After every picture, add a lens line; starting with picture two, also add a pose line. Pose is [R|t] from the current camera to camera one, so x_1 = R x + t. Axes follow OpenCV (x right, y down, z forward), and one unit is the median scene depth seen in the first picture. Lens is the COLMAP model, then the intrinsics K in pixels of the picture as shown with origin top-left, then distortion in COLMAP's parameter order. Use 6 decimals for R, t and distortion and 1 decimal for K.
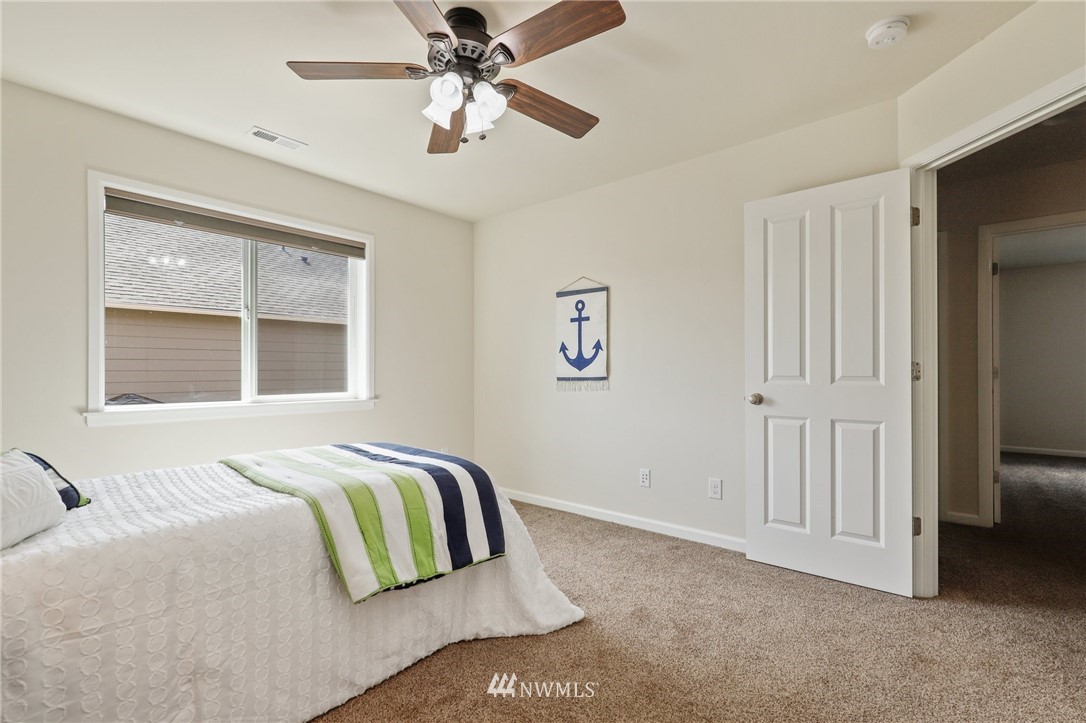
lens RADIAL K [[493.6, 0, 541.3], [0, 493.6, 366.5], [0, 0, 1]] dist [0.002130, -0.000127]
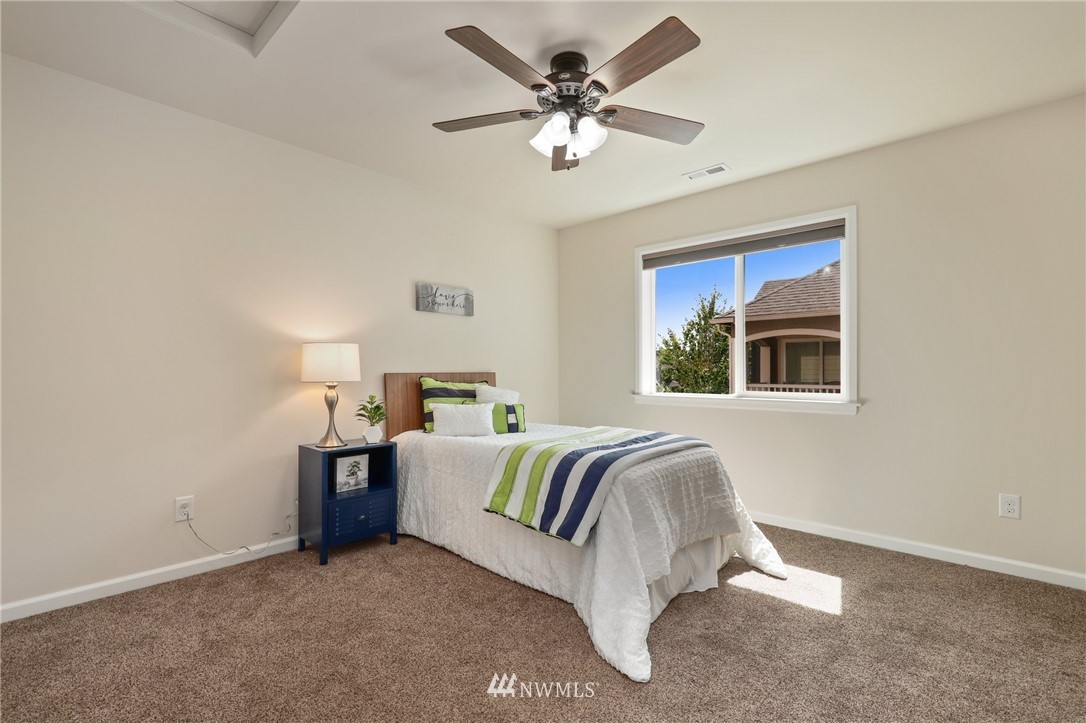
lens RADIAL K [[493.6, 0, 544.1], [0, 493.6, 366.4], [0, 0, 1]] dist [0.002130, -0.000127]
pose [[-0.041124, -0.007034, -0.999129, 0.629743], [0.012116, 0.999898, -0.007538, 0.006244], [0.999081, -0.012416, -0.041035, 0.632803]]
